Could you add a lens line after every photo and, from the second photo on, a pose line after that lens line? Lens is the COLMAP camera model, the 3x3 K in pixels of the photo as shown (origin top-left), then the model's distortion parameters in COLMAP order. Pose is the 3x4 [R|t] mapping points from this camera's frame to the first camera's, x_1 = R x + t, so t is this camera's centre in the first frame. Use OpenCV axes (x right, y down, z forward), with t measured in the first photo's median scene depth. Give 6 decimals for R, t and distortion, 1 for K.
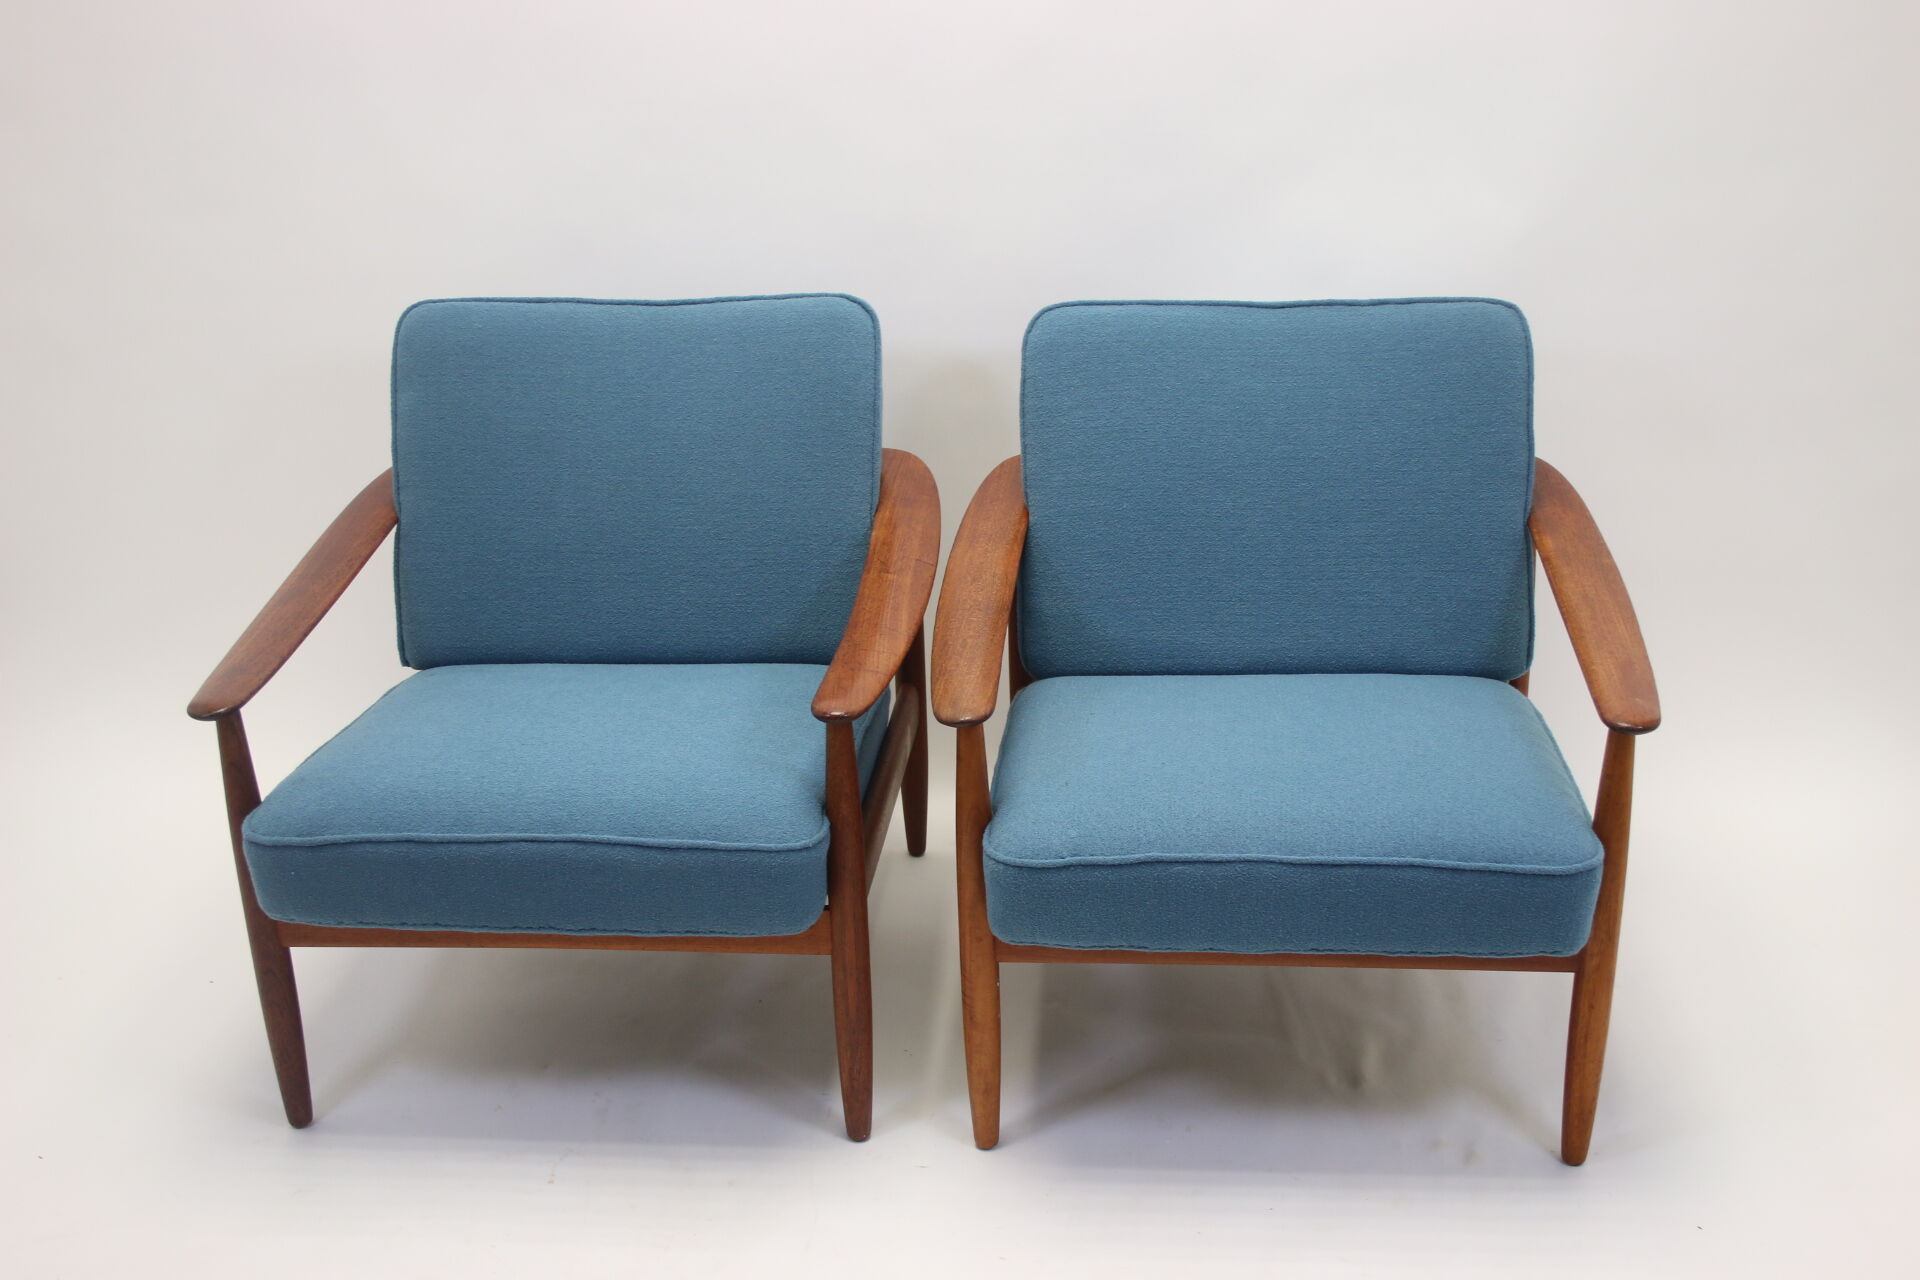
lens RADIAL K [[2297.2, 0, 960.0], [0, 2297.2, 630.7], [0, 0, 1]] dist [-0.050851, 0.000000]
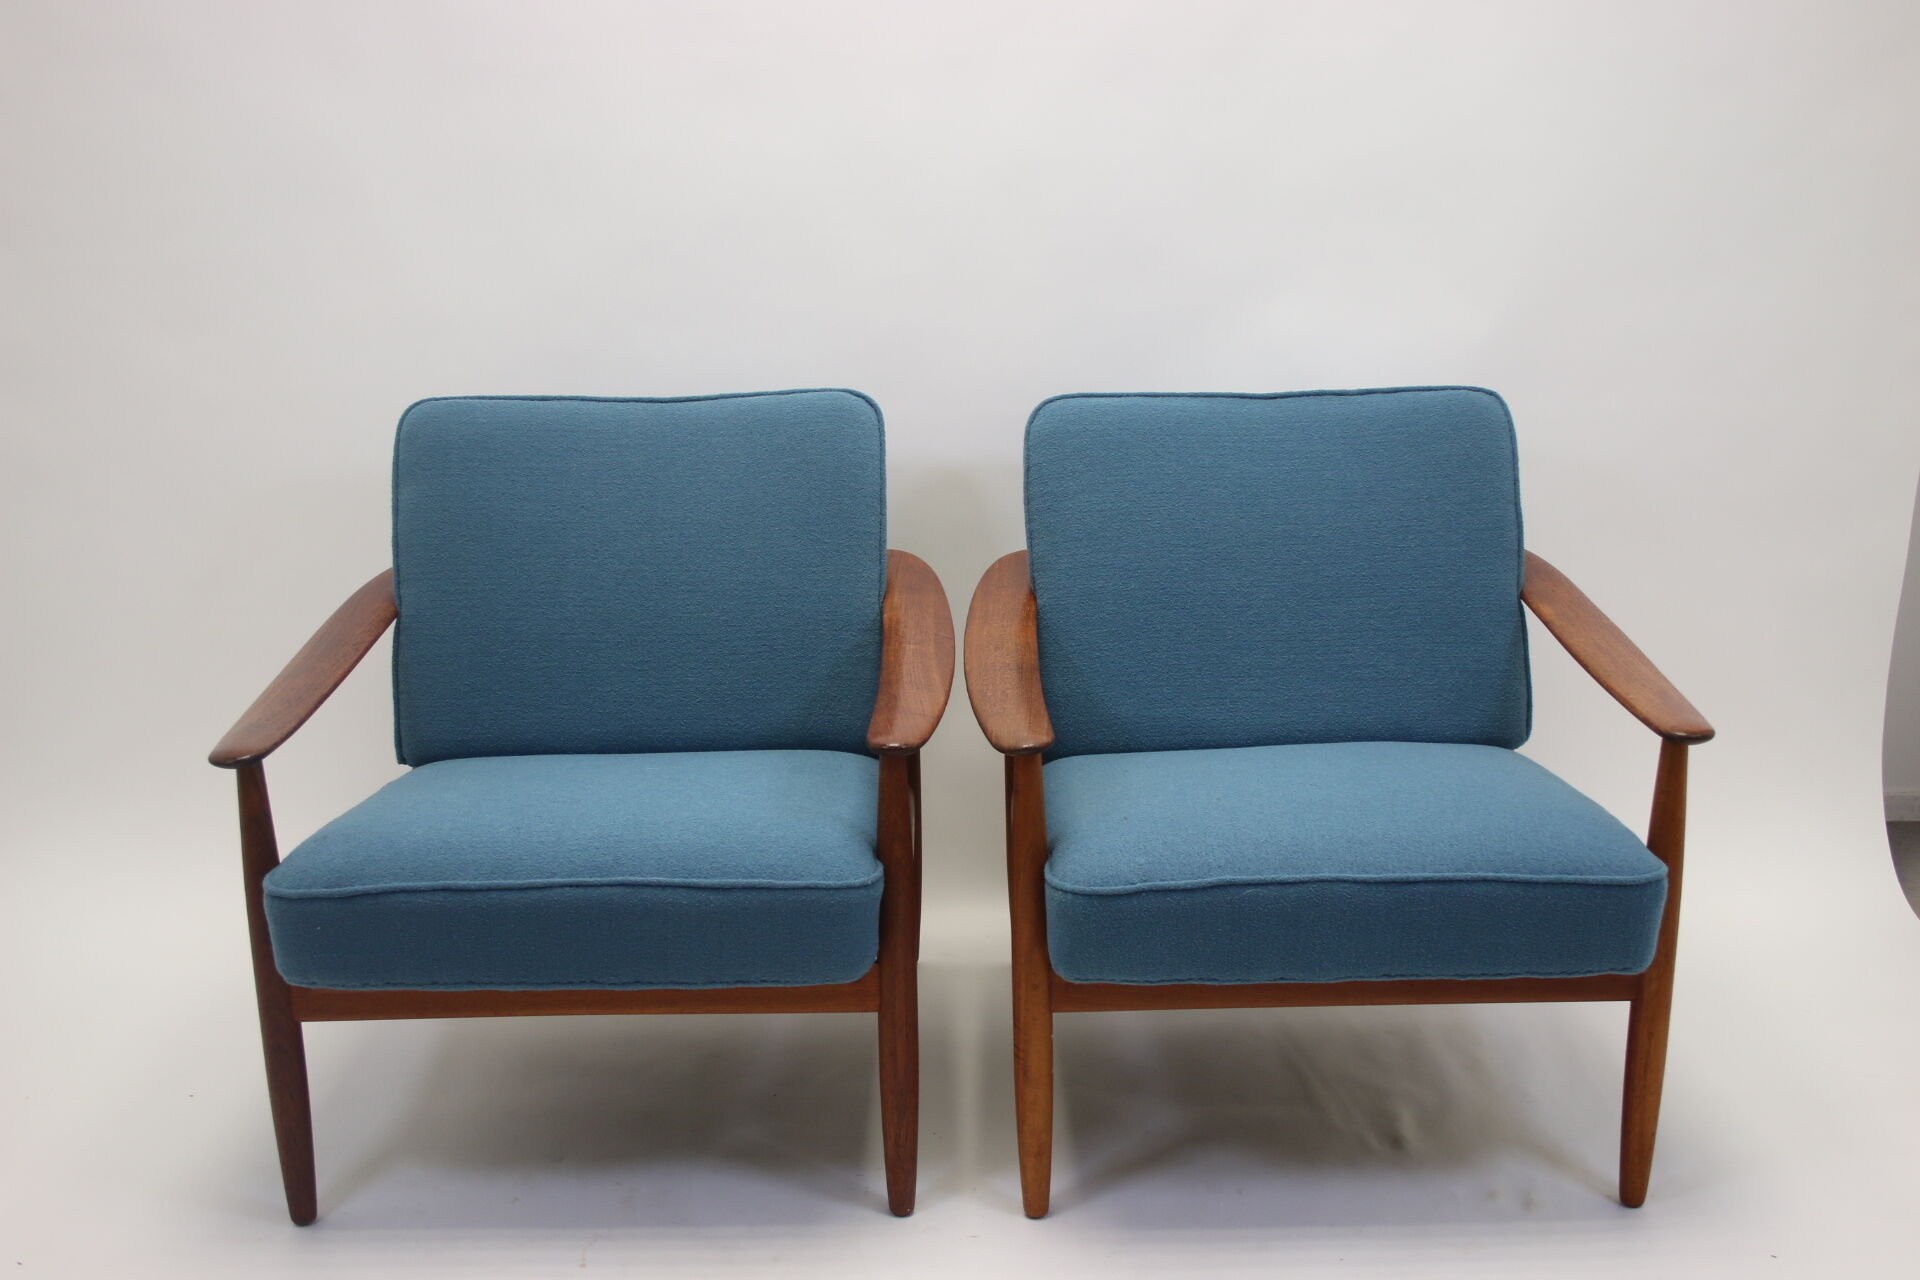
lens RADIAL K [[2127.4, 0, 954.4], [0, 2127.4, 637.3], [0, 0, 1]] dist [-0.064359, 0.000000]
pose [[0.995733, -0.008993, 0.091846, -0.098398], [0.022188, 0.989376, -0.143675, 0.107078], [-0.089578, 0.145100, 0.985354, 0.086898]]
